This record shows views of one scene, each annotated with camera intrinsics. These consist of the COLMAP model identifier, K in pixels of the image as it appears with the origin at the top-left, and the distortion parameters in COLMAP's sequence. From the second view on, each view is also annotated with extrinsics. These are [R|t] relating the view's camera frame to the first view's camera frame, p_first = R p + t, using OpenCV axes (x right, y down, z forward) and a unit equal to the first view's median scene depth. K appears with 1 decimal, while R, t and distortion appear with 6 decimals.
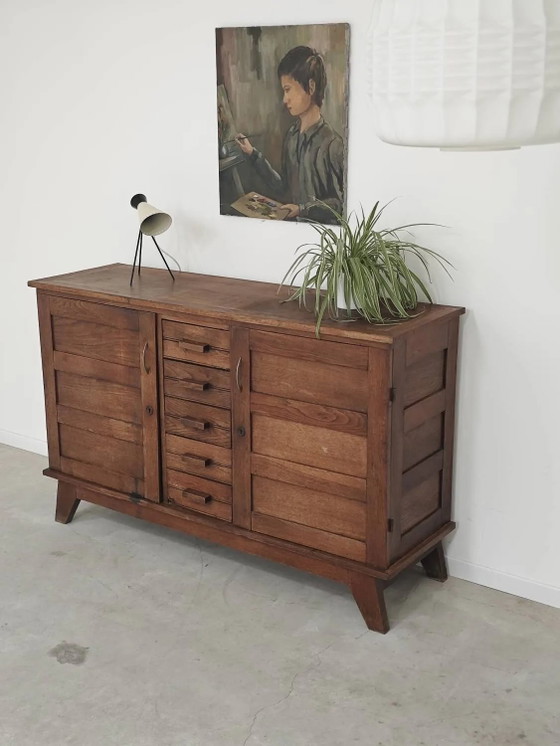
lens RADIAL K [[997.0, 0, 275.6], [0, 997.0, 375.7], [0, 0, 1]] dist [0.252615, -1.079057]
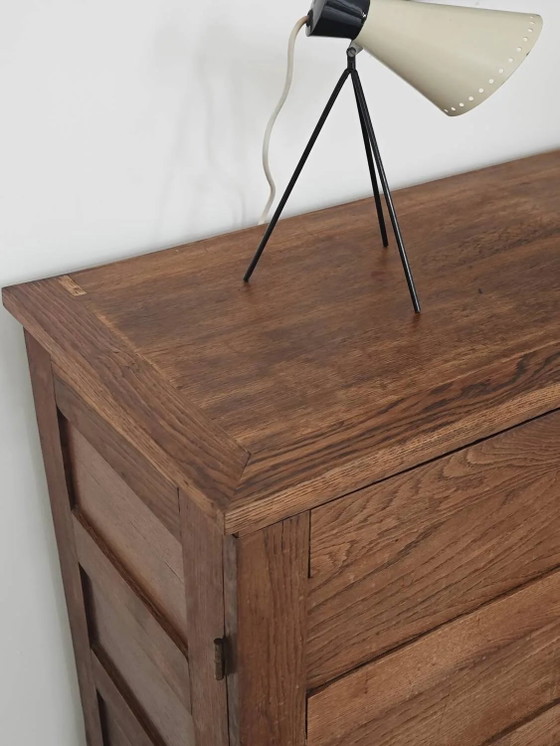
lens RADIAL K [[1009.7, 0, 281.3], [0, 1009.7, 368.2], [0, 0, 1]] dist [0.194500, -0.716209]
pose [[0.364565, -0.452123, 0.814050, -0.416421], [0.267047, 0.888258, 0.373743, -0.202623], [-0.892064, 0.081136, 0.444566, 0.962213]]
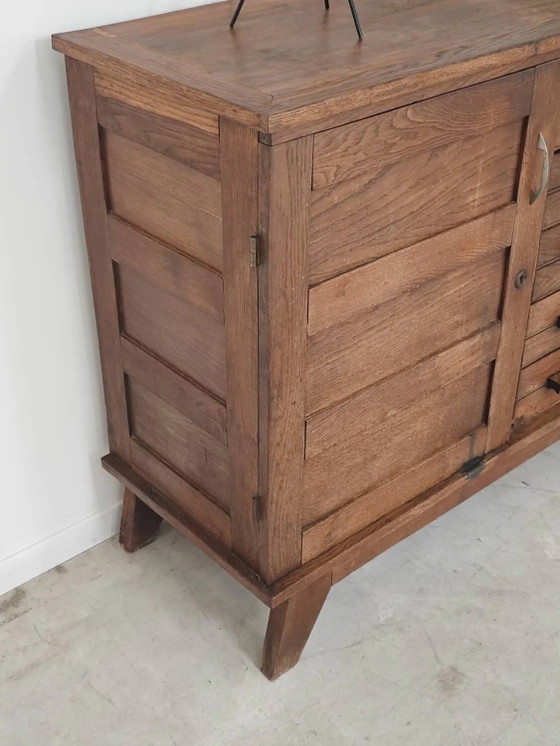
lens RADIAL K [[1009.7, 0, 281.3], [0, 1009.7, 368.2], [0, 0, 1]] dist [0.194500, -0.716209]
pose [[0.222792, -0.512242, 0.829441, -0.576077], [0.270311, 0.849924, 0.452285, -0.178647], [-0.936641, 0.123441, 0.327821, 0.967232]]
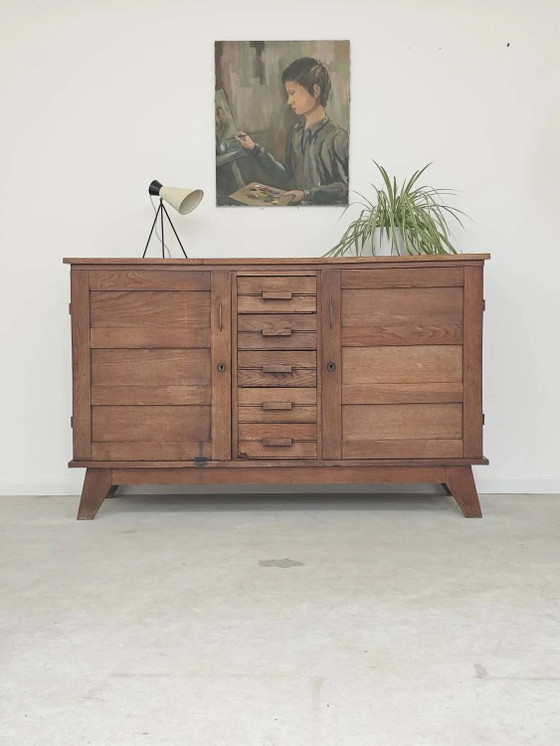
lens RADIAL K [[997.0, 0, 275.6], [0, 997.0, 375.7], [0, 0, 1]] dist [0.252615, -1.079057]
pose [[0.824574, -0.040516, 0.564301, -0.676539], [0.160013, 0.973408, -0.163927, 0.225908], [-0.542654, 0.225465, 0.809131, 0.130361]]
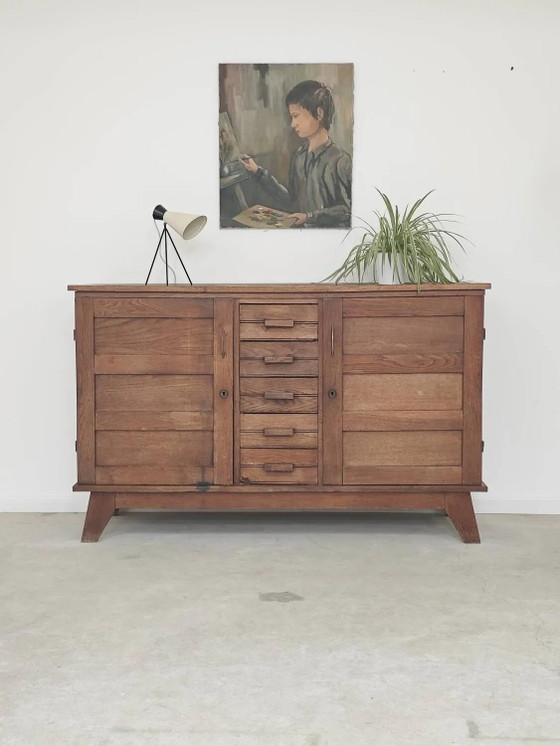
lens RADIAL K [[997.0, 0, 275.6], [0, 997.0, 375.7], [0, 0, 1]] dist [0.252615, -1.079057]
pose [[0.828244, -0.051345, 0.558011, -0.676630], [0.153905, 0.978343, -0.138416, 0.172572], [-0.538819, 0.200523, 0.818208, 0.106295]]
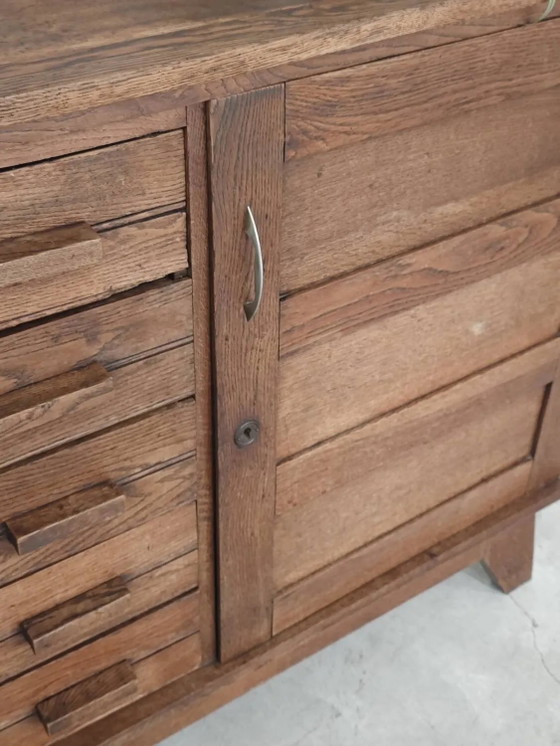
lens RADIAL K [[1009.7, 0, 281.3], [0, 1009.7, 368.2], [0, 0, 1]] dist [0.194500, -0.716209]
pose [[0.339115, -0.550397, 0.762931, -0.243122], [0.231254, 0.834873, 0.499508, -0.106804], [-0.911879, 0.007040, 0.410400, 0.819614]]
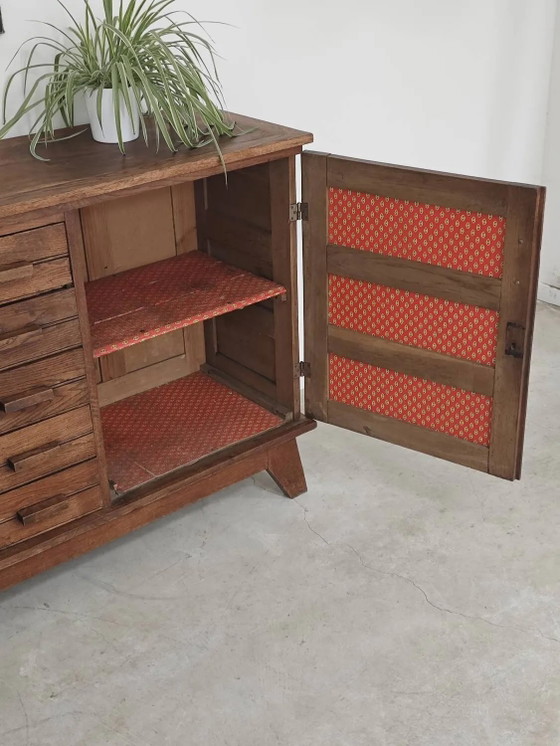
lens RADIAL K [[997.0, 0, 275.6], [0, 997.0, 375.7], [0, 0, 1]] dist [0.252615, -1.079057]
pose [[0.270781, -0.433868, 0.859323, -0.540748], [0.297931, 0.886615, 0.353766, -0.130972], [-0.915377, 0.160226, 0.369341, 0.627559]]
